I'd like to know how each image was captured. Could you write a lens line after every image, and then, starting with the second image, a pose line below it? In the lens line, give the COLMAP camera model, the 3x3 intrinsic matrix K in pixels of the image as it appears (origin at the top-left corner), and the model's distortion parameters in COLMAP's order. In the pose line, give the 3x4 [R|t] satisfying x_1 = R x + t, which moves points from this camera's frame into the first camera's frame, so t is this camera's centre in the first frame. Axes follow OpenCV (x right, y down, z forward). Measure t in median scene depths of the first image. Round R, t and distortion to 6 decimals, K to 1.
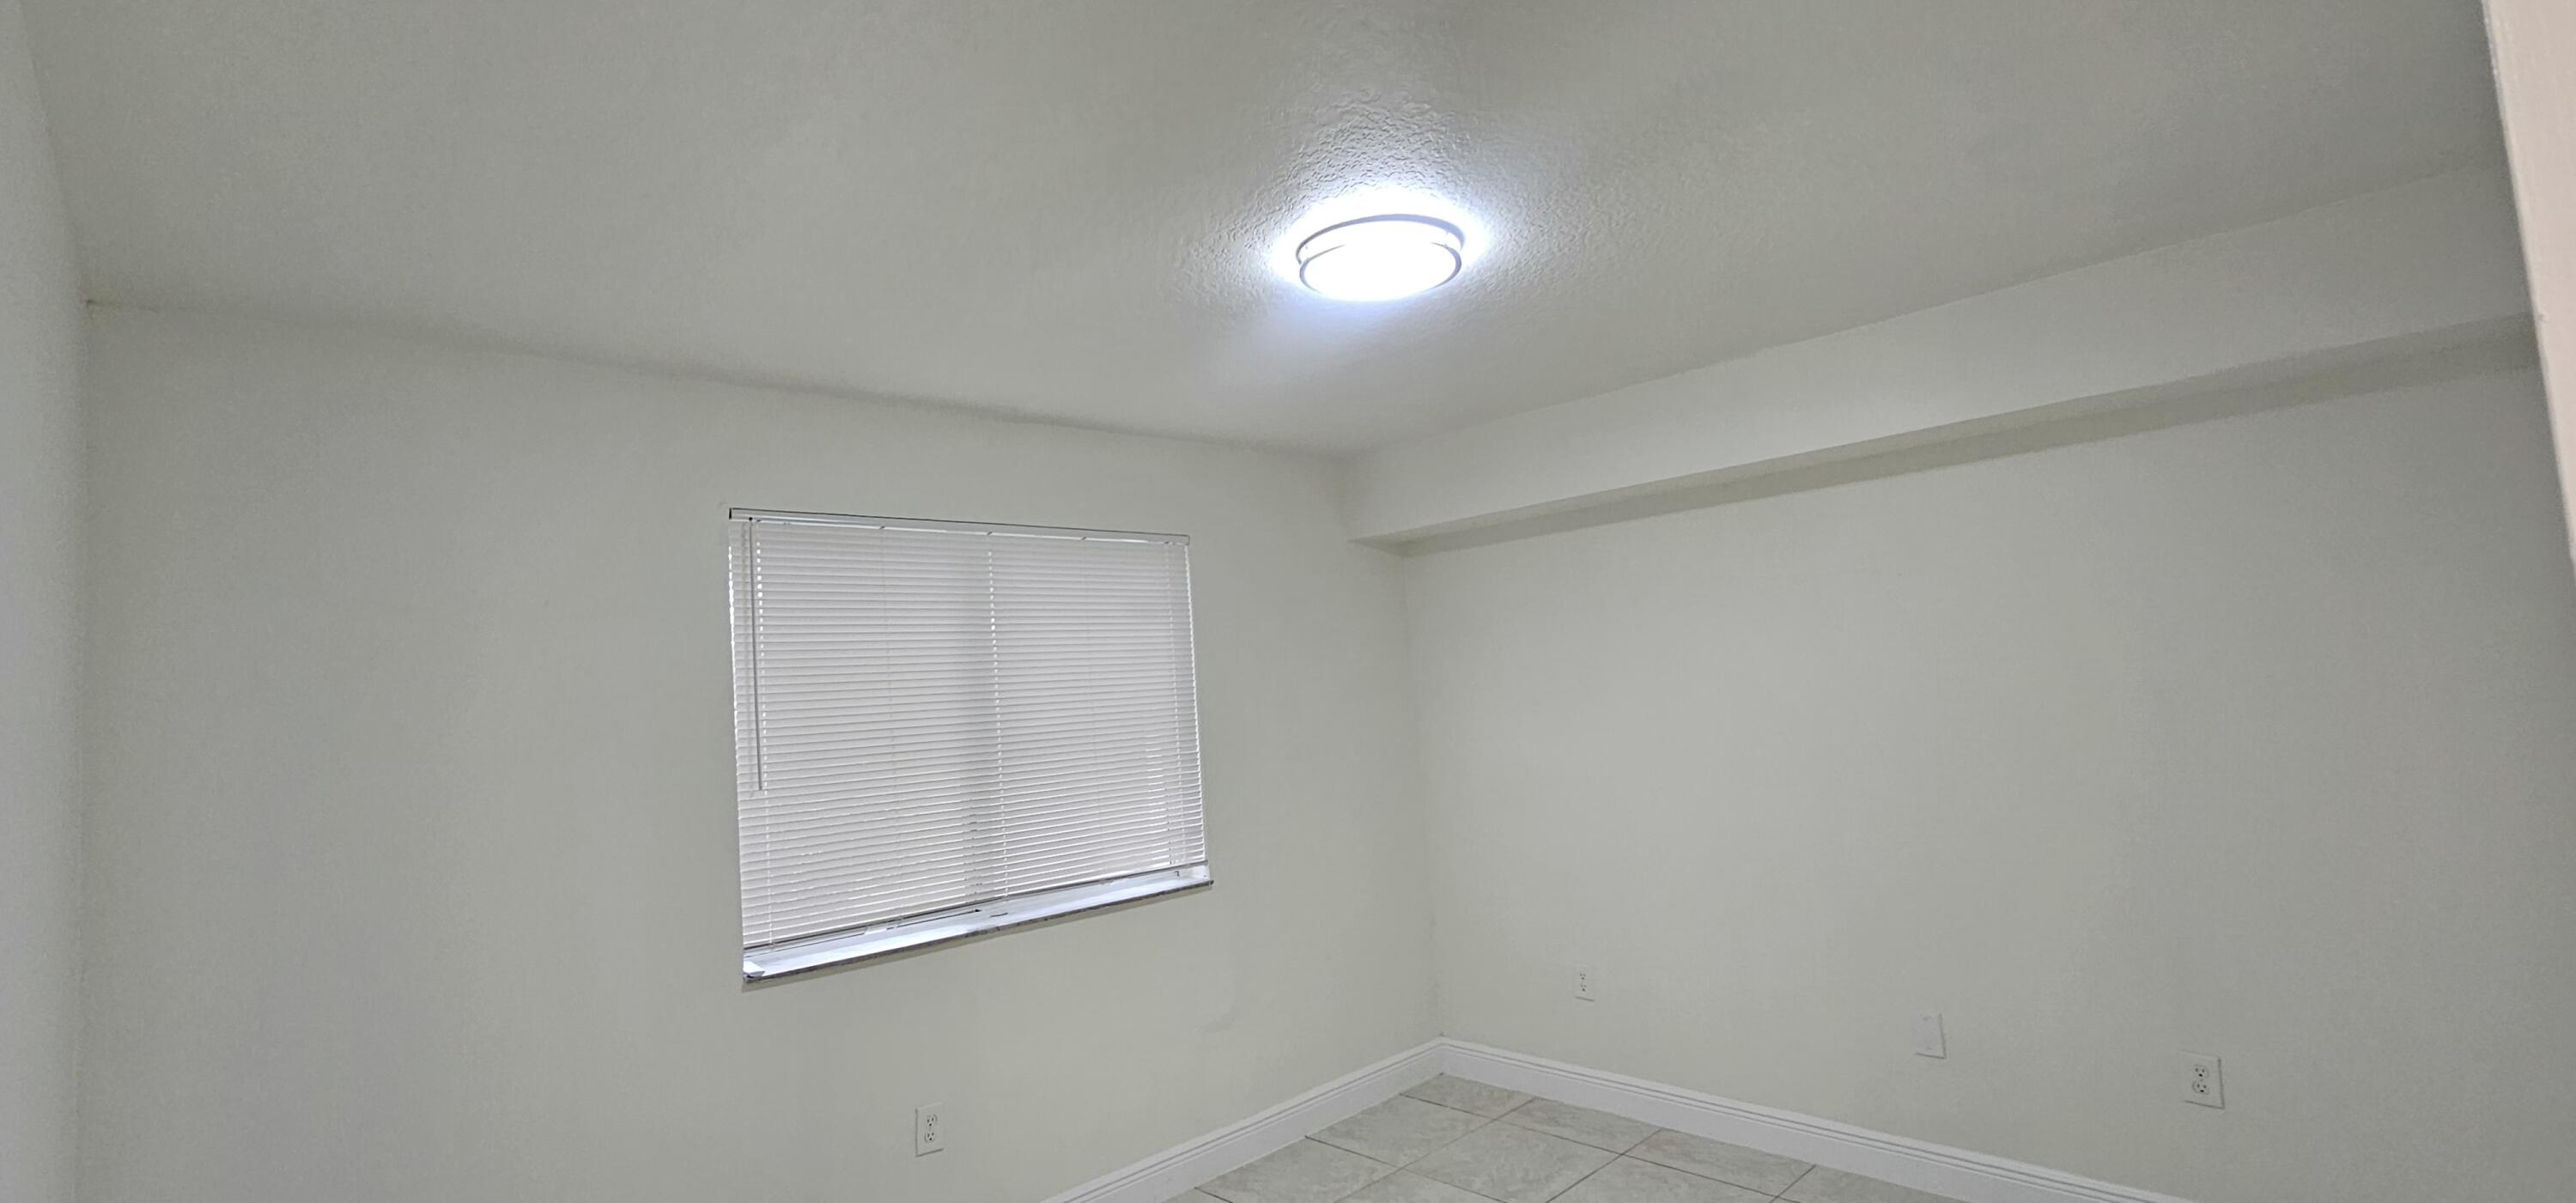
lens RADIAL K [[1150.7, 0, 1273.1], [0, 1150.7, 601.1], [0, 0, 1]] dist [0.001632, 0.001957]
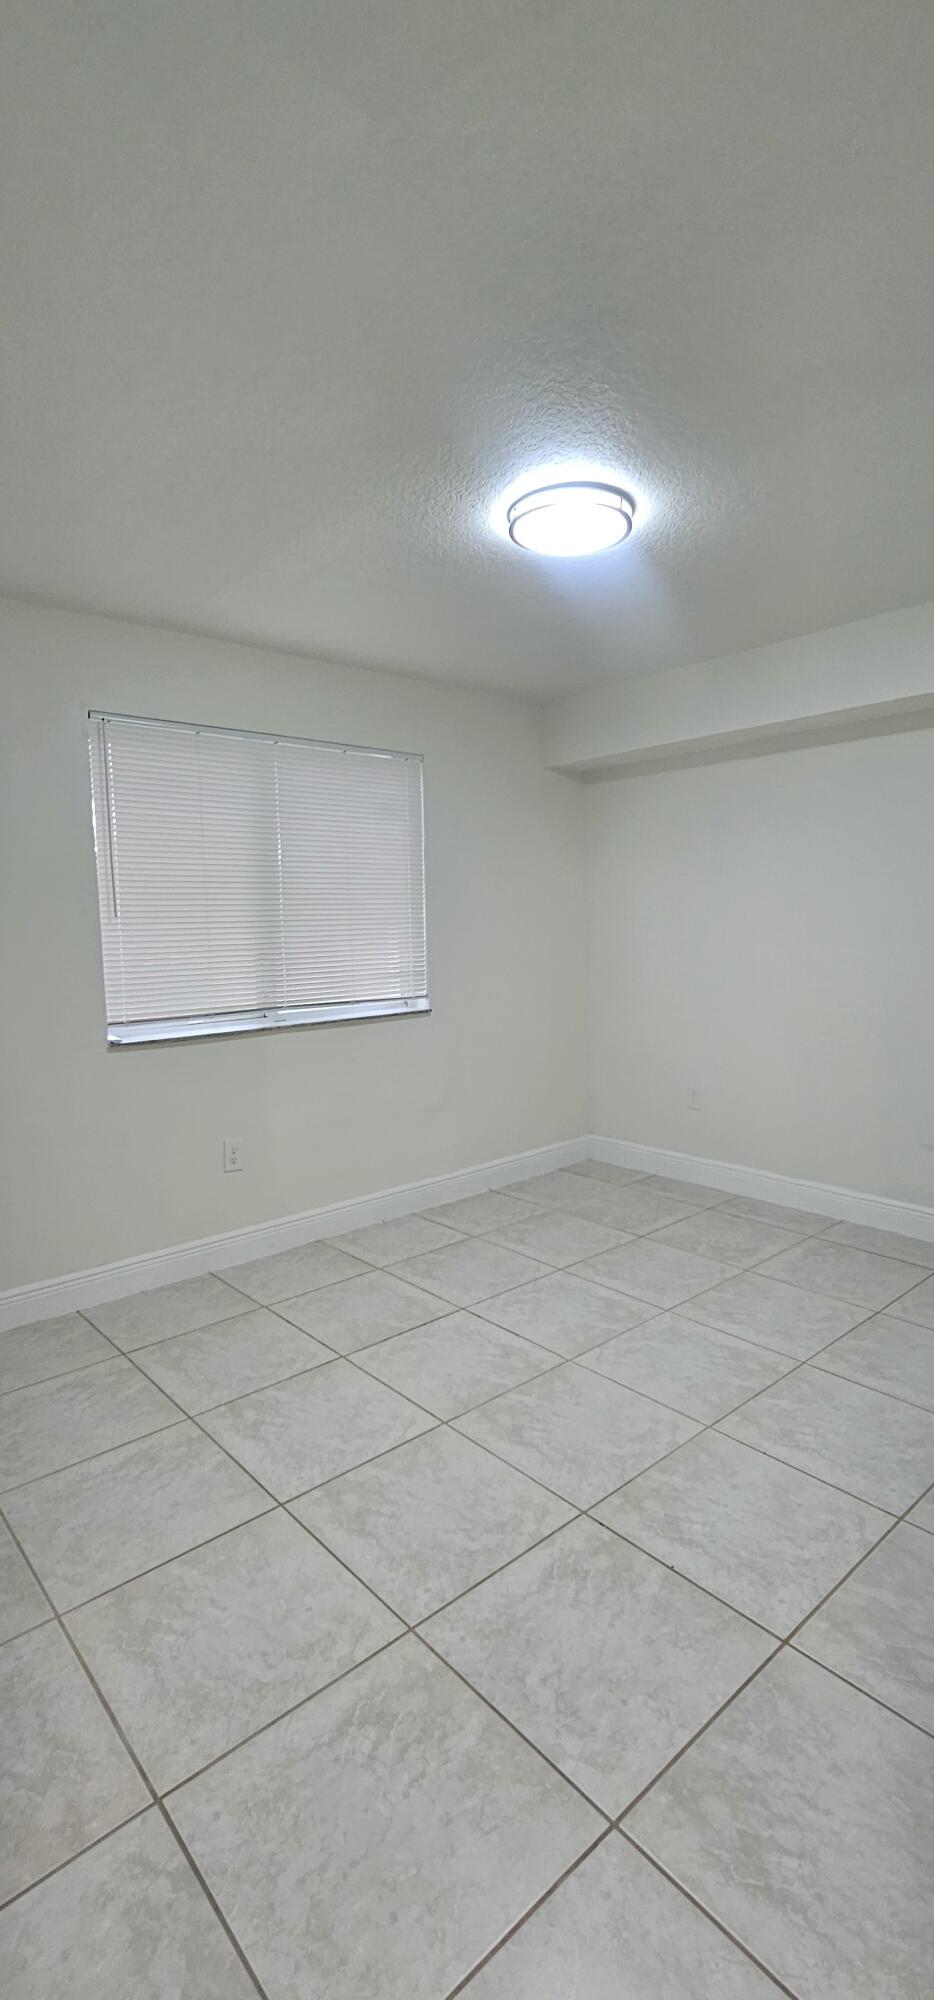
lens RADIAL K [[893.4, 0, 454.2], [0, 893.4, 998.0], [0, 0, 1]] dist [0.001632, 0.001957]
pose [[0.998286, 0.046831, -0.035106, 0.014432], [-0.040248, 0.984767, 0.169156, 0.052117], [0.042493, -0.167453, 0.984964, -0.077282]]
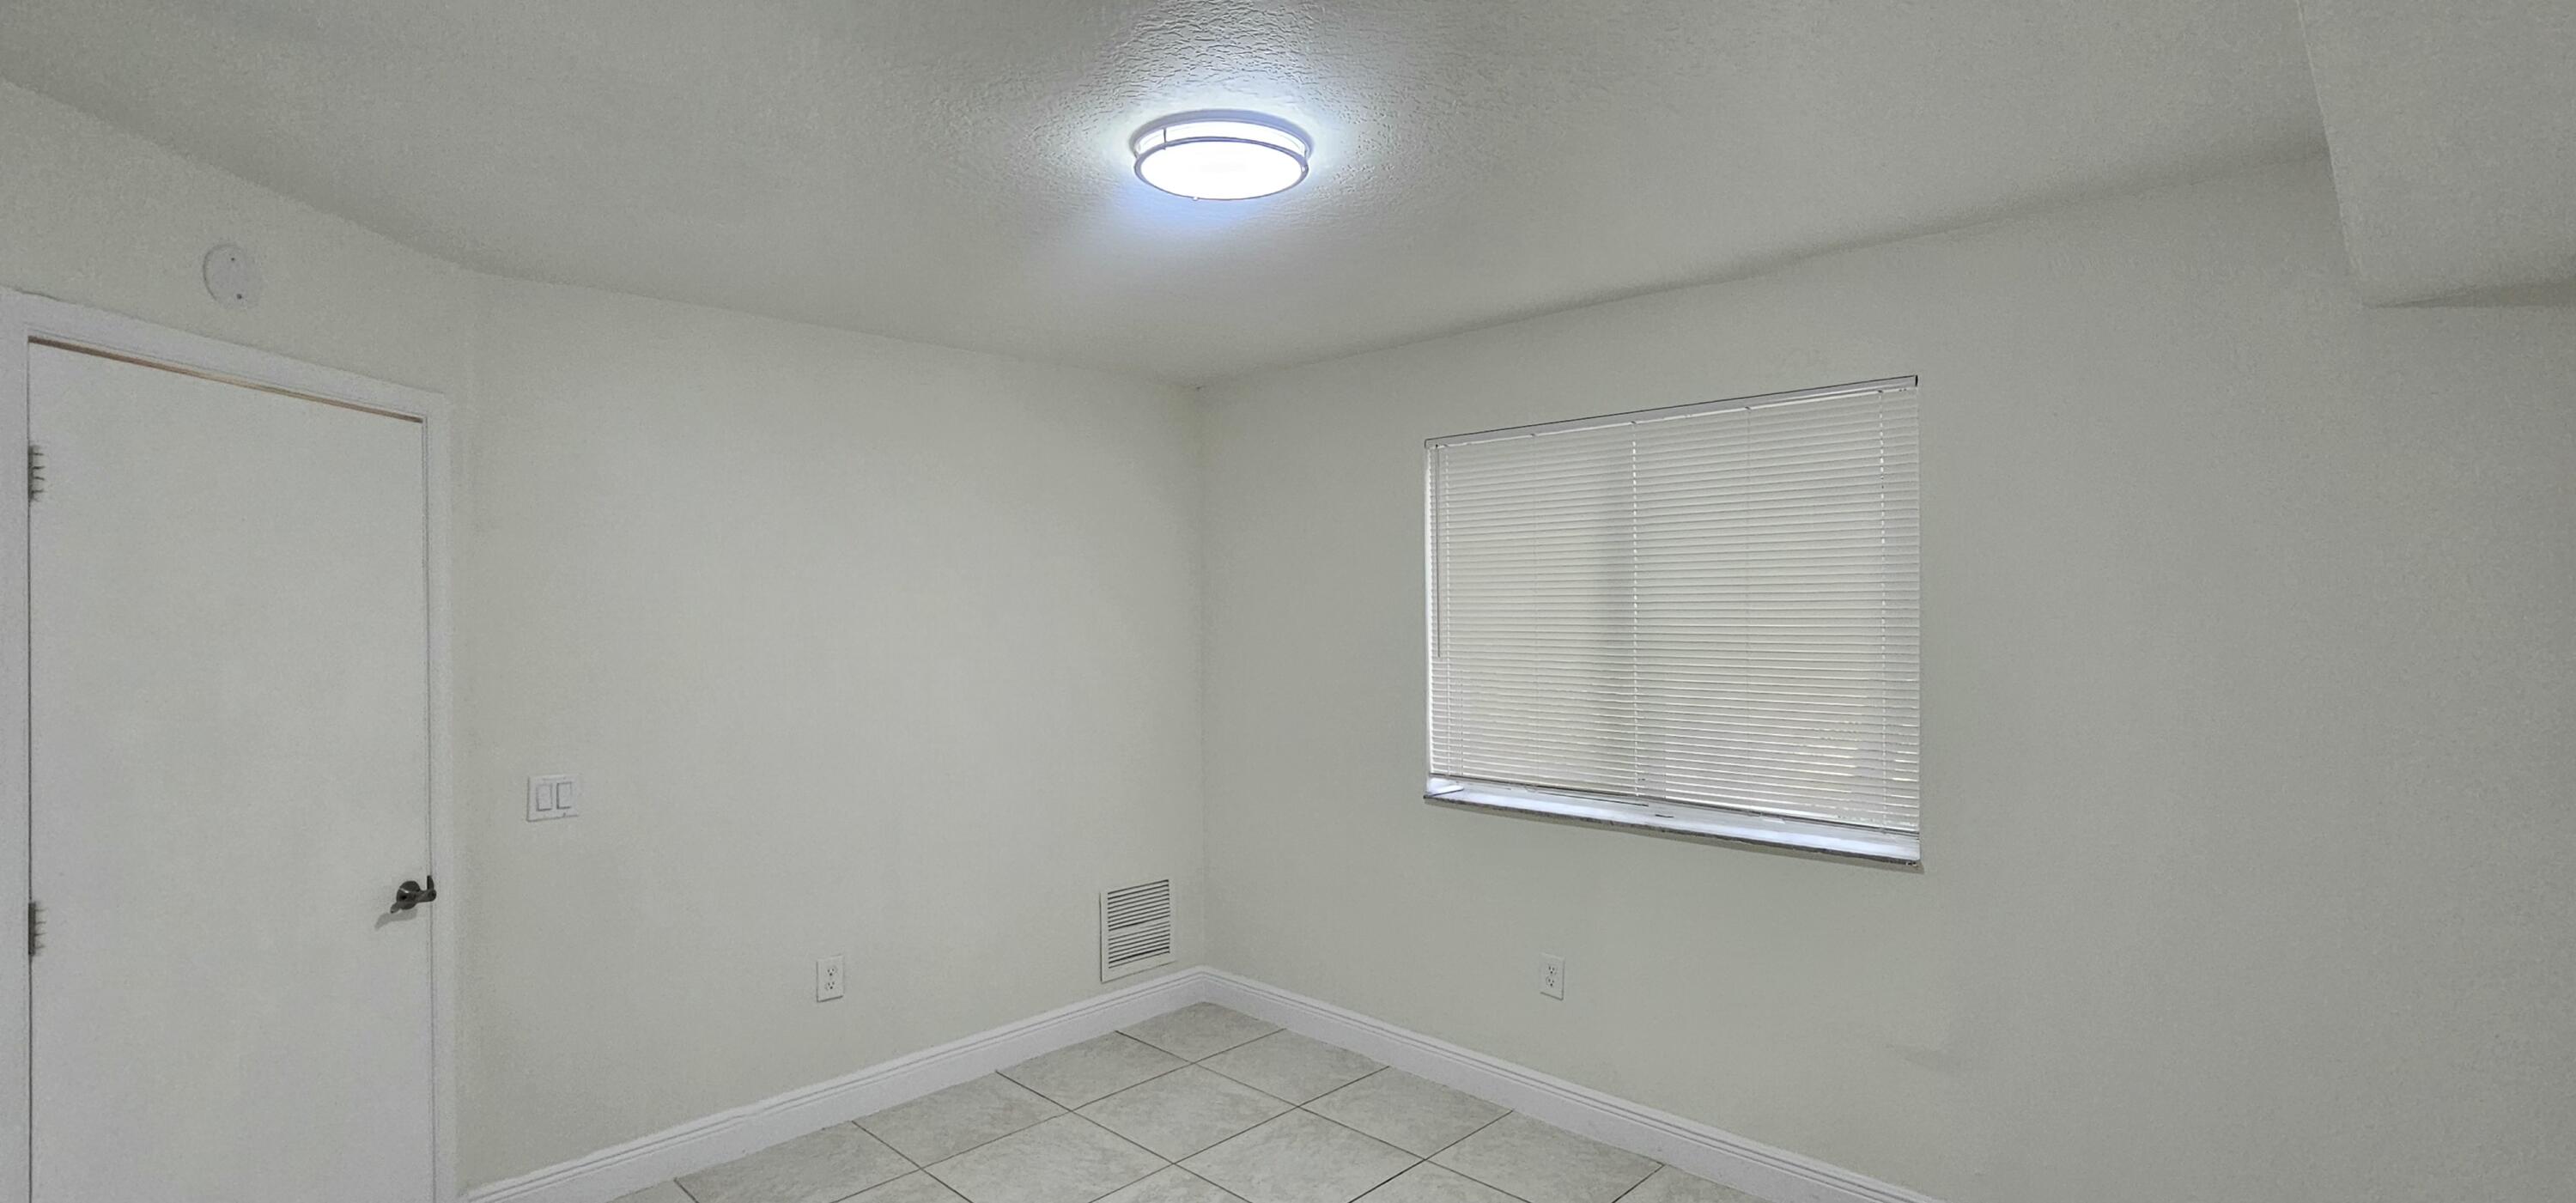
lens RADIAL K [[1150.7, 0, 1309.3], [0, 1150.7, 606.7], [0, 0, 1]] dist [0.001632, 0.001957]
pose [[0.054531, 0.070715, -0.996005, 0.735226], [0.087034, 0.993356, 0.075292, -0.002585], [0.994712, -0.090792, 0.048014, 0.703128]]
